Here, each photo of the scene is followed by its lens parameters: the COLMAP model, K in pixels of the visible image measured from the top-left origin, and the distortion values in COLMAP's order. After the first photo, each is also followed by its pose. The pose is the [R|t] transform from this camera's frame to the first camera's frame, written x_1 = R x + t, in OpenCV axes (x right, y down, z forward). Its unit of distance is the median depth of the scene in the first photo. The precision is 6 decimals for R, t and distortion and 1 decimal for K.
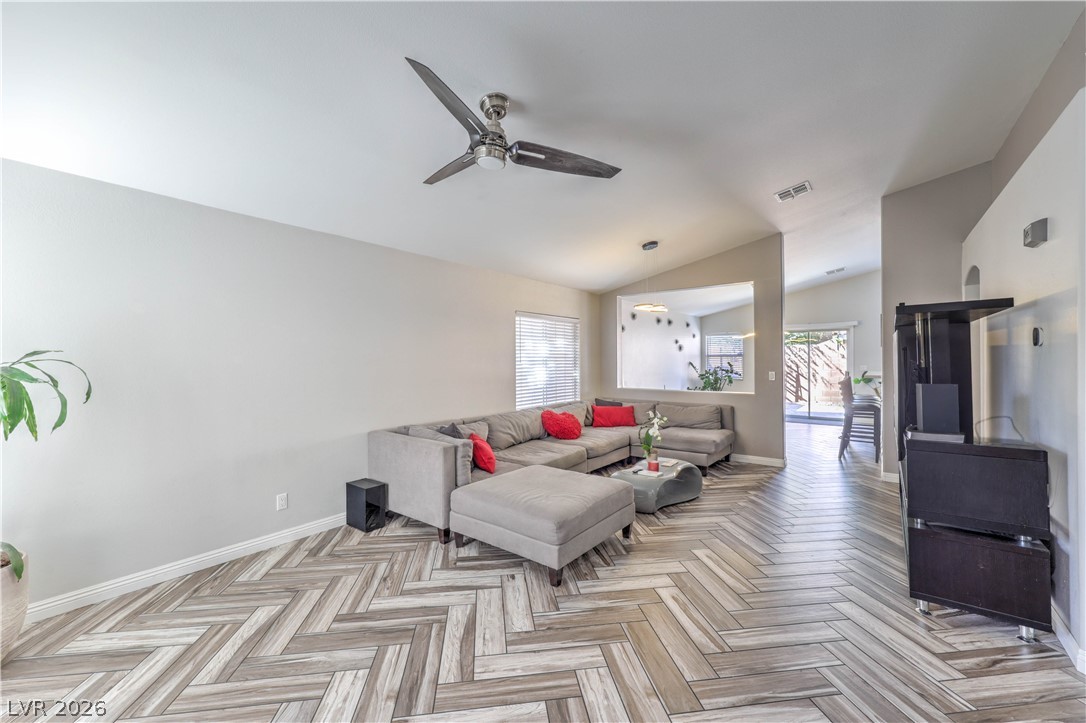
lens RADIAL K [[435.2, 0, 543.0], [0, 435.2, 361.5], [0, 0, 1]] dist [0.001732, 0.000052]
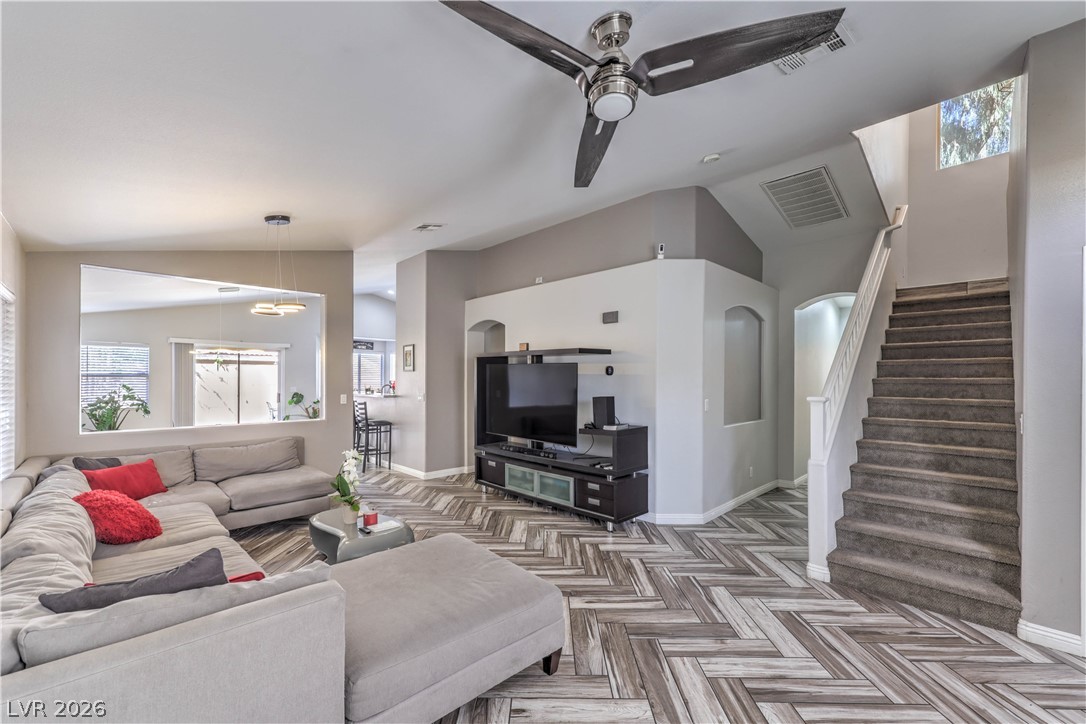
lens RADIAL K [[439.2, 0, 545.0], [0, 439.2, 385.5], [0, 0, 1]] dist [0.001279, 0.000098]
pose [[0.143842, -0.008754, 0.989562, -0.813924], [0.001645, 0.999962, 0.008607, -0.009637], [-0.989599, 0.000390, 0.143851, 0.969287]]
